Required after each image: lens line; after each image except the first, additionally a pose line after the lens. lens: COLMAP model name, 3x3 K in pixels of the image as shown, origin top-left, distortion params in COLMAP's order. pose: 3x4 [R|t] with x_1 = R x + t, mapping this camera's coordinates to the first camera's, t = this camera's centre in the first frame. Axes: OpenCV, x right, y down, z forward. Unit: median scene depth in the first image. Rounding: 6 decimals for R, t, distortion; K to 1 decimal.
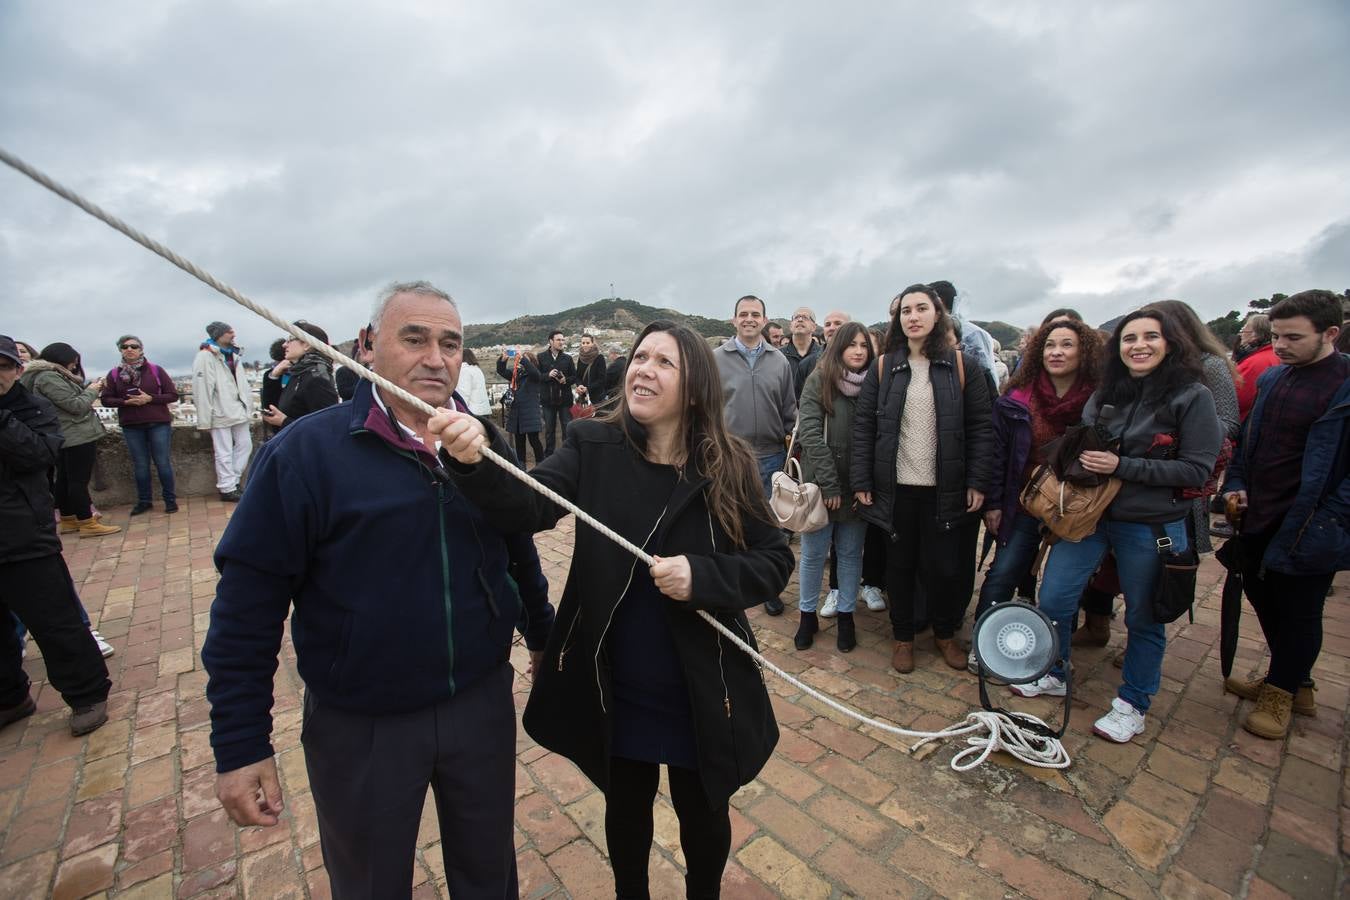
lens RADIAL K [[616.7, 0, 670.4], [0, 616.7, 450.3], [0, 0, 1]] dist [-0.064059, 0.023156]
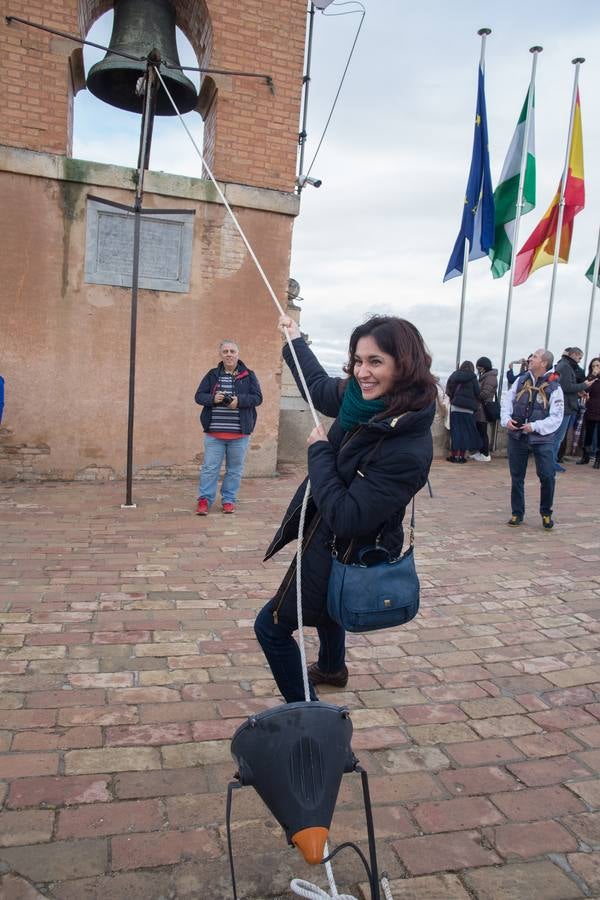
lens RADIAL K [[620.5, 0, 306.0], [0, 620.5, 445.4], [0, 0, 1]] dist [-0.034717, 0.040825]
pose [[-0.360124, 0.103832, -0.927108, 1.083125], [-0.188694, 0.965139, 0.181387, -0.112129], [0.913622, 0.240262, -0.327977, 1.080411]]
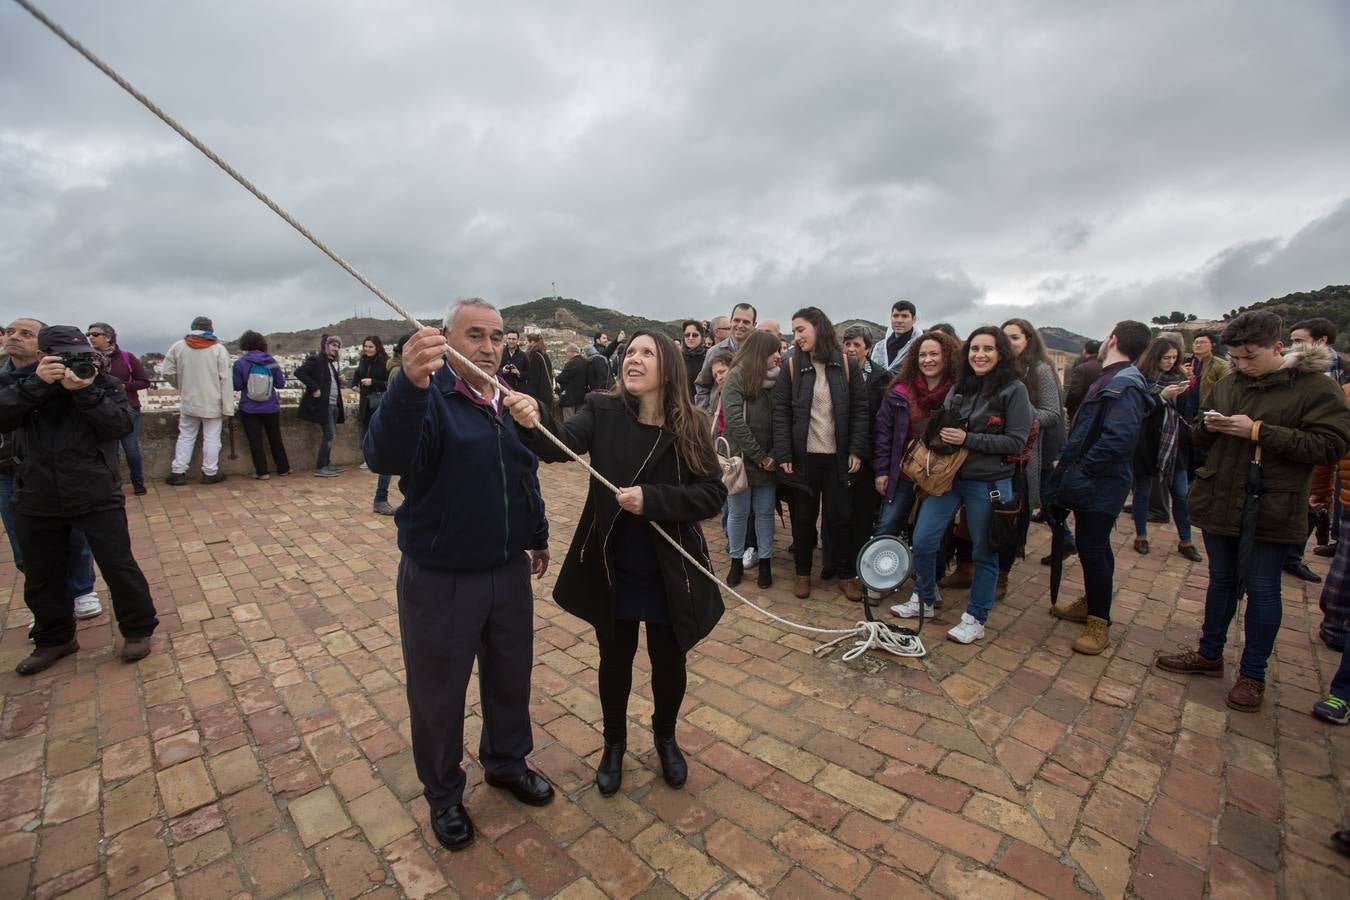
lens RADIAL K [[616.7, 0, 671.4], [0, 616.7, 446.8], [0, 0, 1]] dist [-0.064059, 0.023156]
pose [[0.995196, 0.007548, 0.097611, -0.052404], [-0.006864, 0.999950, -0.007339, 0.059151], [-0.097661, 0.006634, 0.995198, -0.330879]]
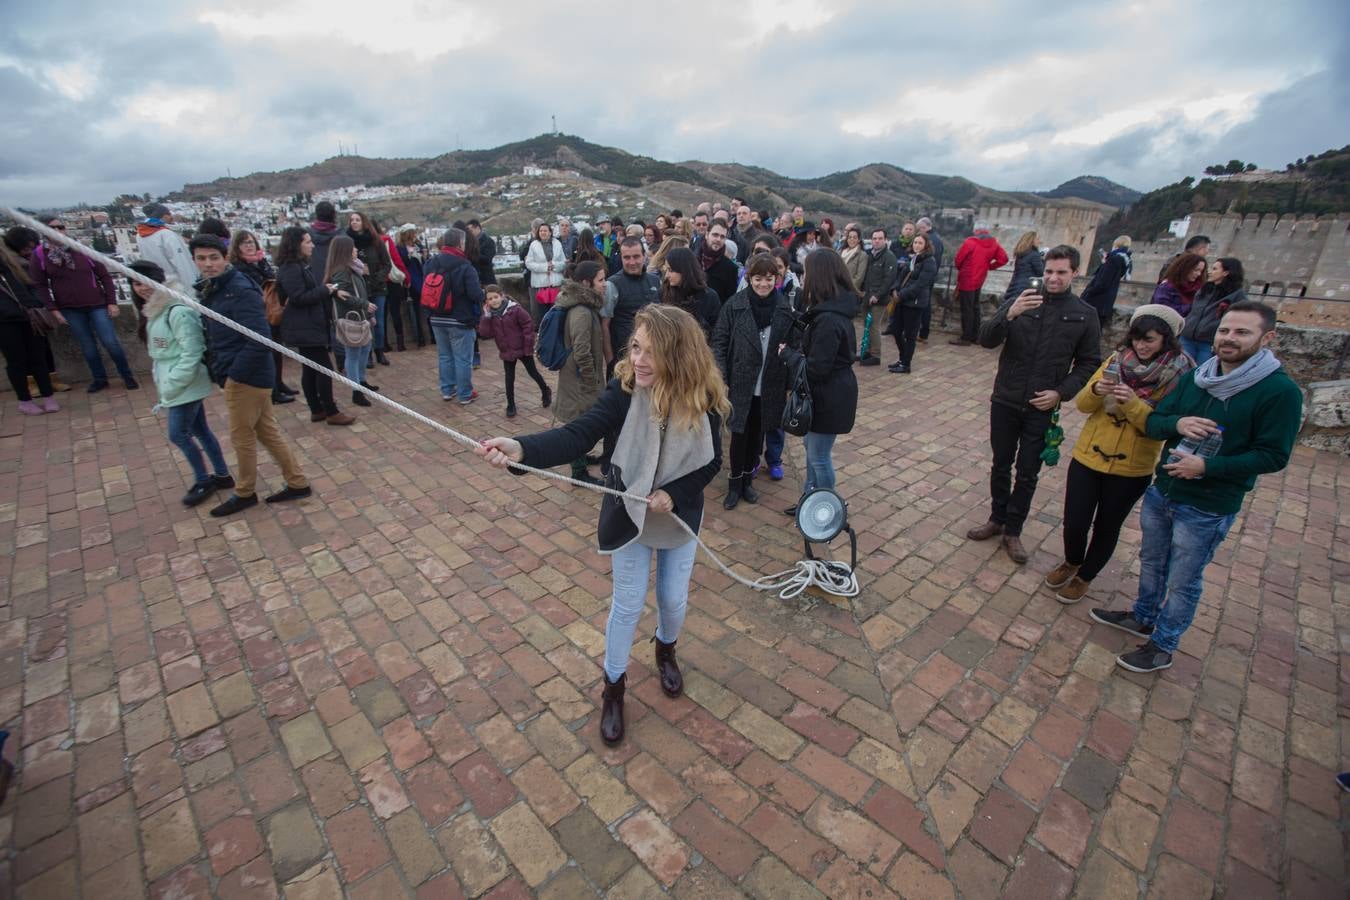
lens RADIAL K [[616.7, 0, 672.7], [0, 616.7, 456.9], [0, 0, 1]] dist [-0.064059, 0.023156]
pose [[0.995951, 0.000418, 0.089898, 0.073101], [-0.022156, 0.970285, 0.240947, -0.157698], [-0.087126, -0.241963, 0.966366, -0.346696]]
